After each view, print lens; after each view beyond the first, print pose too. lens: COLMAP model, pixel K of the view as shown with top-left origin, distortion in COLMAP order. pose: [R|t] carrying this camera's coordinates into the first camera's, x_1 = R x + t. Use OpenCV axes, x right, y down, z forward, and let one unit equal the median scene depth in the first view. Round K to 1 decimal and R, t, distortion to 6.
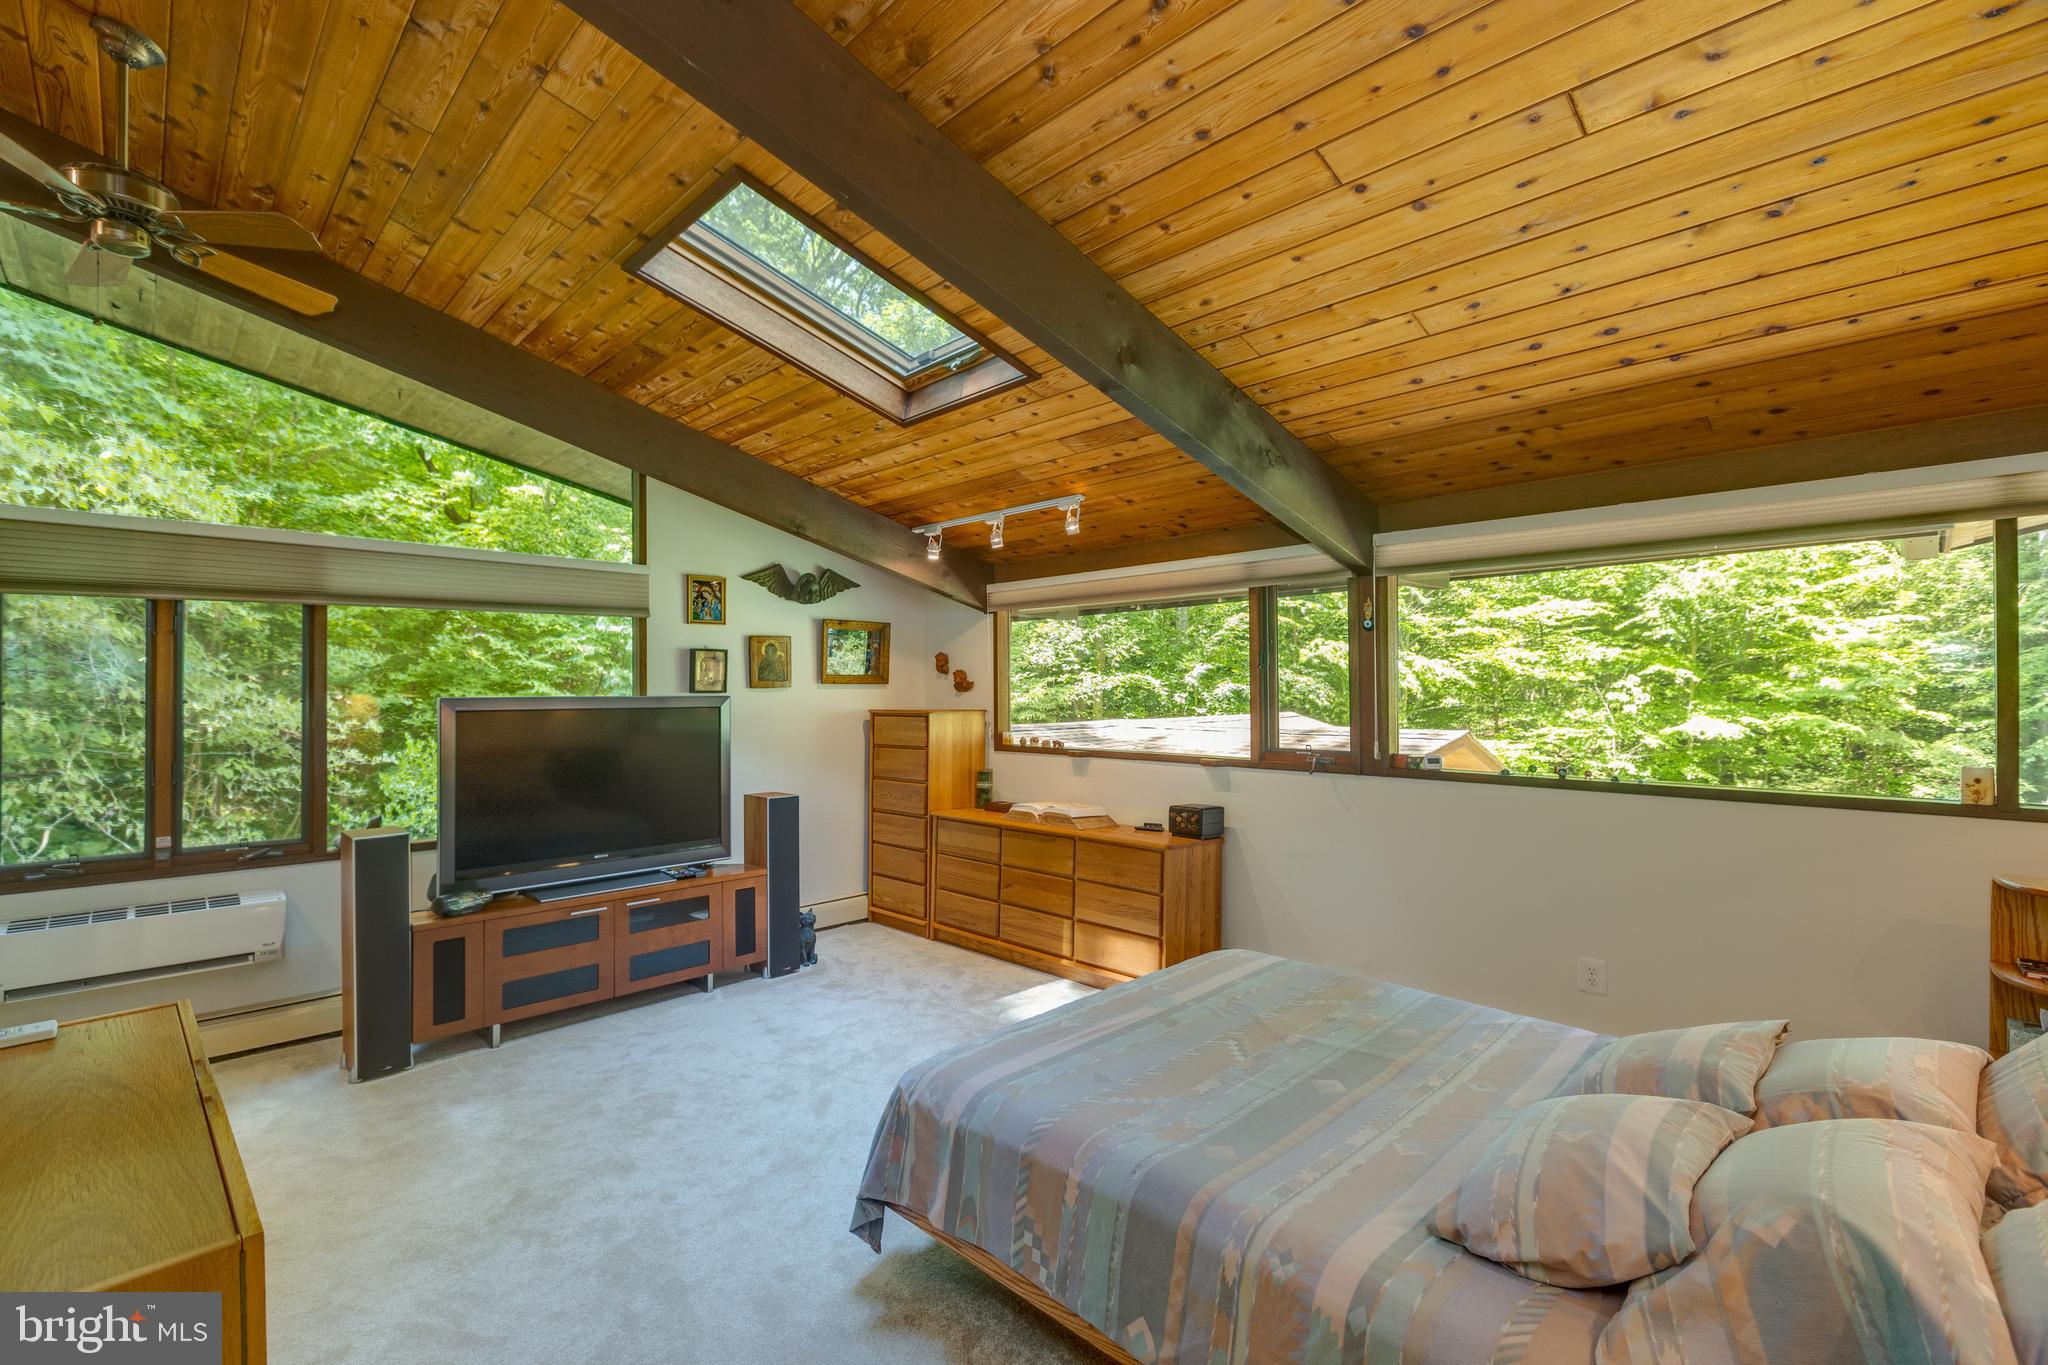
lens RADIAL K [[904.4, 0, 1027.7], [0, 904.4, 682.0], [0, 0, 1]] dist [-0.000690, -0.000182]
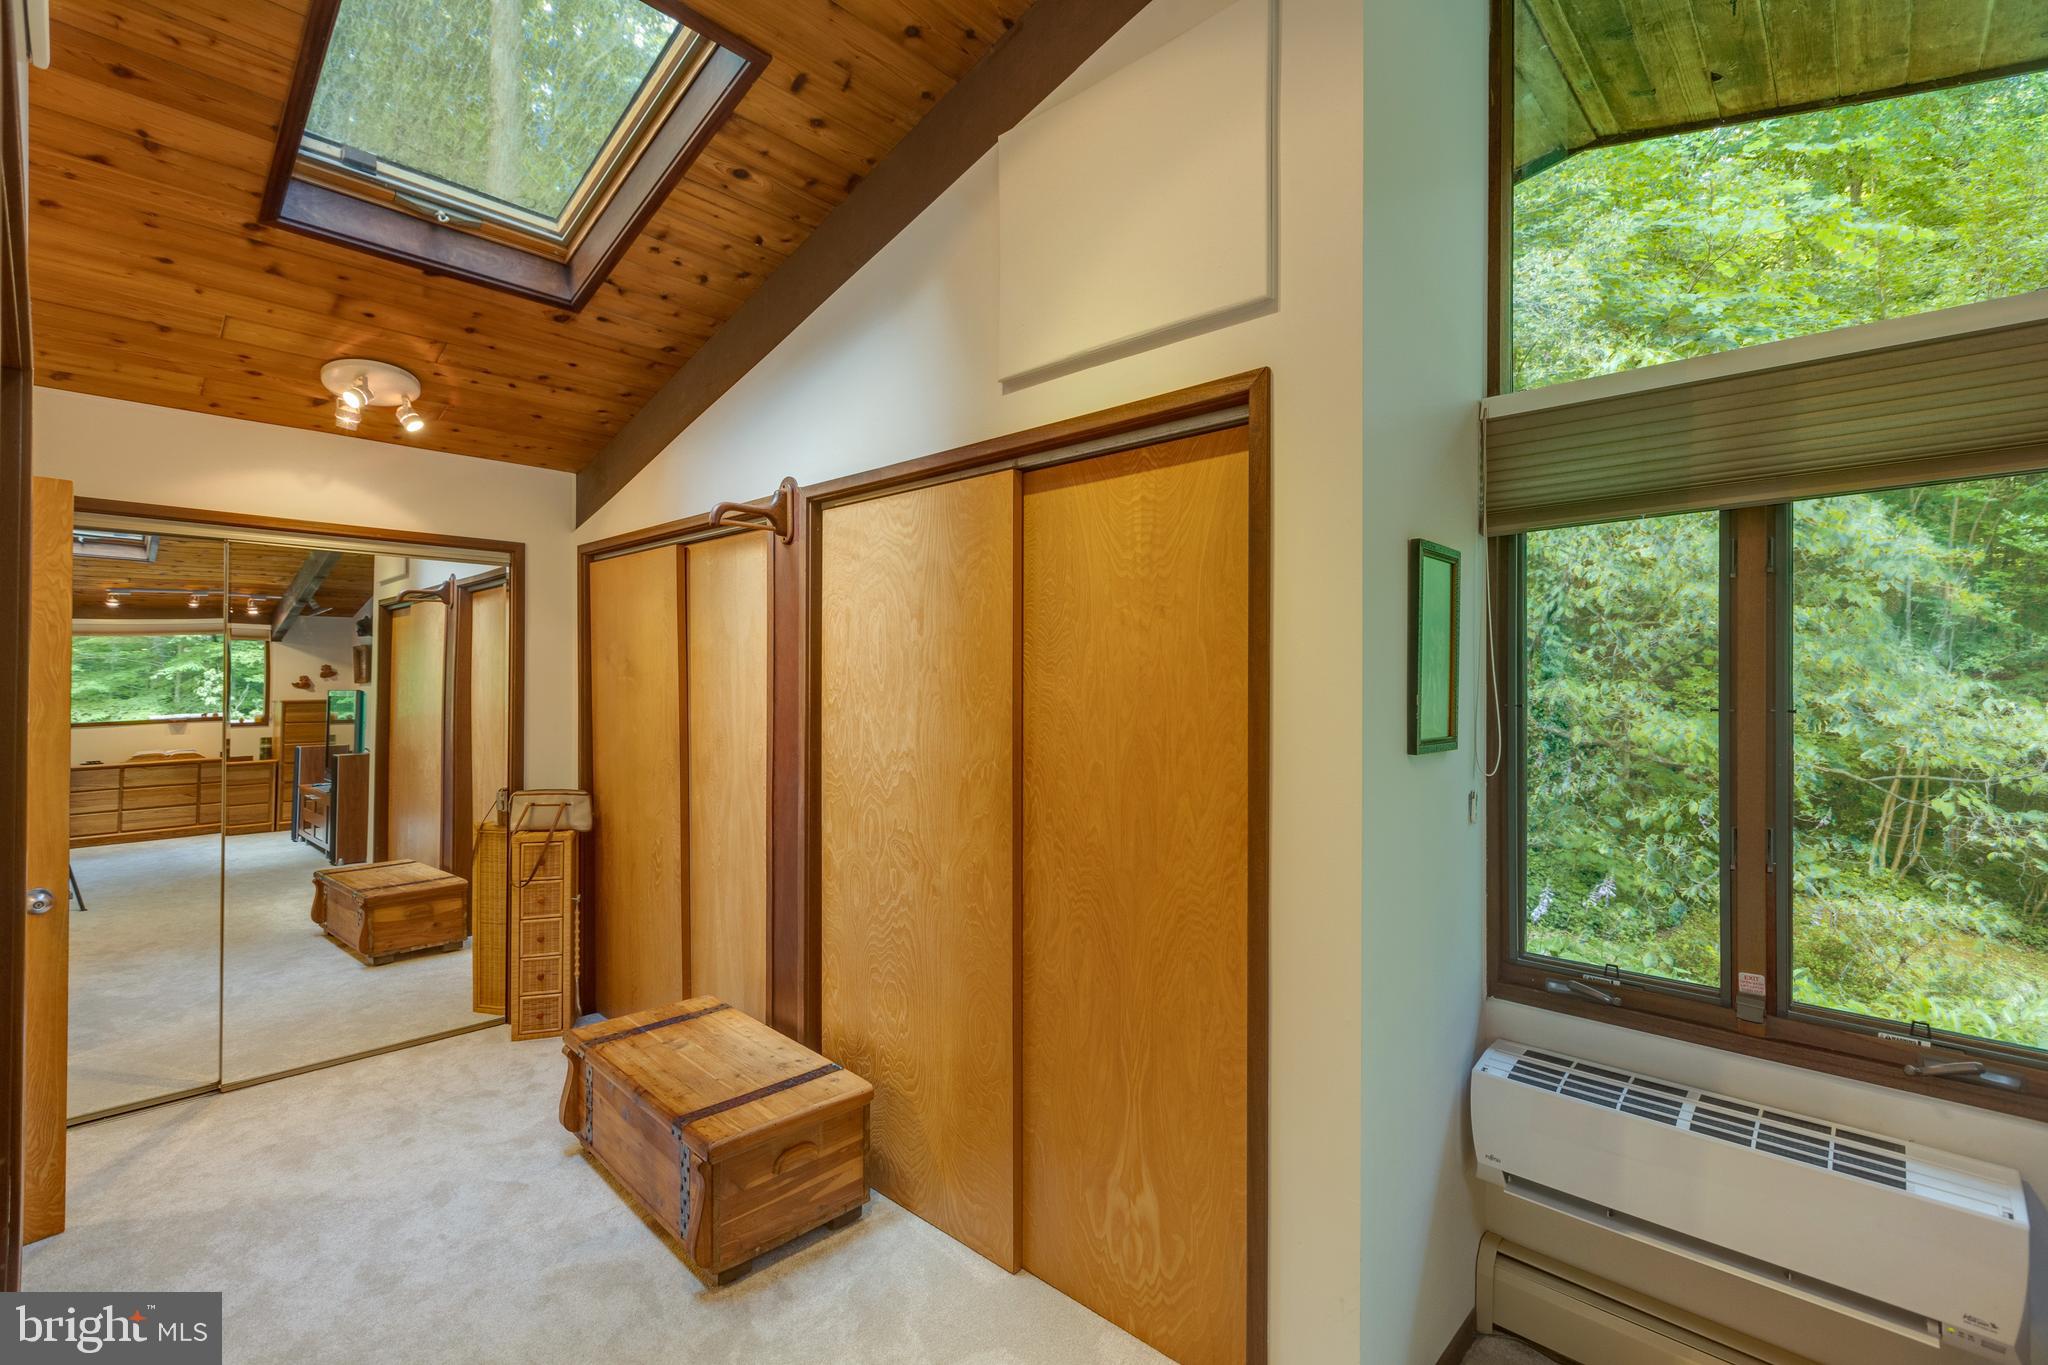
lens RADIAL K [[904.4, 0, 1027.7], [0, 904.4, 682.0], [0, 0, 1]] dist [-0.000690, -0.000182]
pose [[0.038090, -0.003815, -0.999267, -0.260450], [0.000210, 0.999993, -0.003810, 0.004606], [0.999274, -0.000065, 0.038090, 0.322413]]
